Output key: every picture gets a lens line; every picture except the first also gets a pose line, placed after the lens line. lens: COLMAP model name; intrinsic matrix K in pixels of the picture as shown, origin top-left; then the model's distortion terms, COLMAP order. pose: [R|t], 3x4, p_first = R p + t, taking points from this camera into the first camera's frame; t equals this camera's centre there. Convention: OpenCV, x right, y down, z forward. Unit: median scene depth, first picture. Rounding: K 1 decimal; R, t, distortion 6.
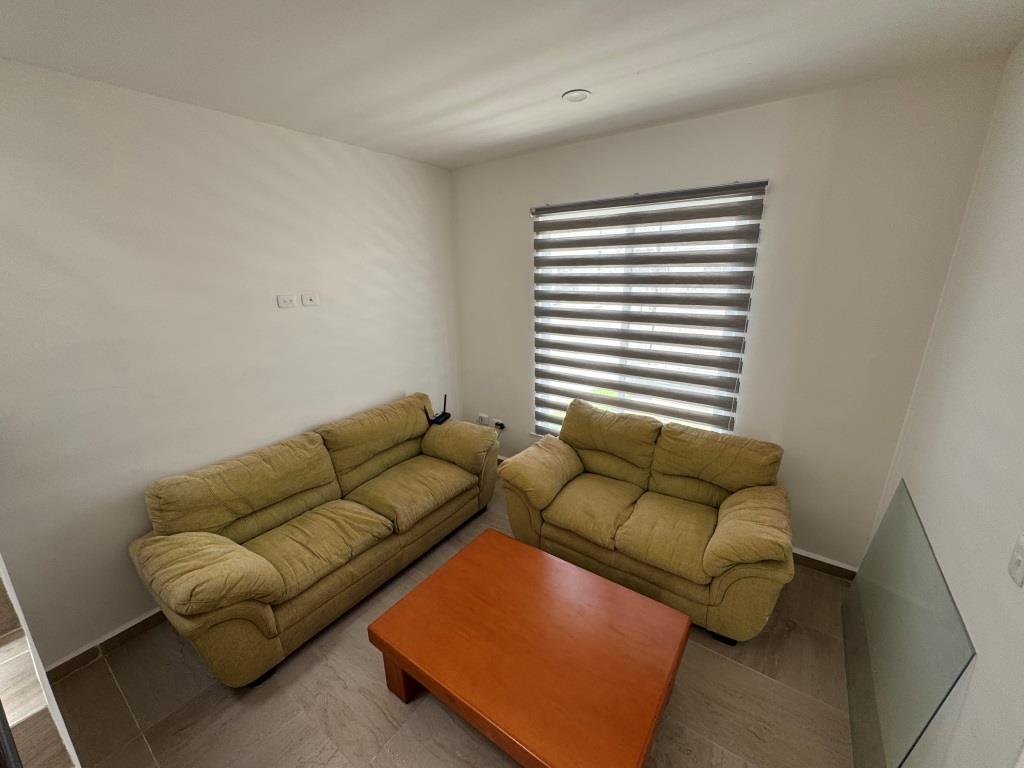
lens RADIAL K [[410.0, 0, 513.9], [0, 410.0, 382.4], [0, 0, 1]] dist [-0.001876, -0.000061]
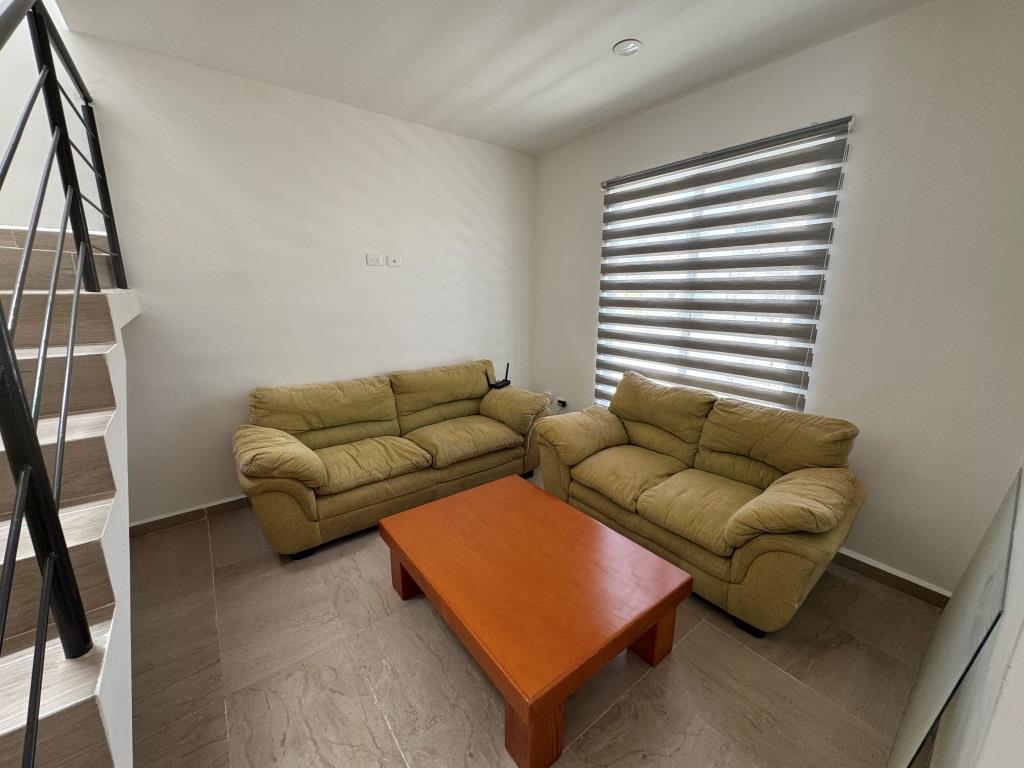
lens RADIAL K [[410.0, 0, 515.5], [0, 410.0, 383.3], [0, 0, 1]] dist [-0.001876, -0.000061]
pose [[0.956449, 0.086486, -0.278793, 0.206845], [-0.101488, 0.994040, -0.039805, 0.169658], [0.273689, 0.066365, 0.959526, 0.000257]]
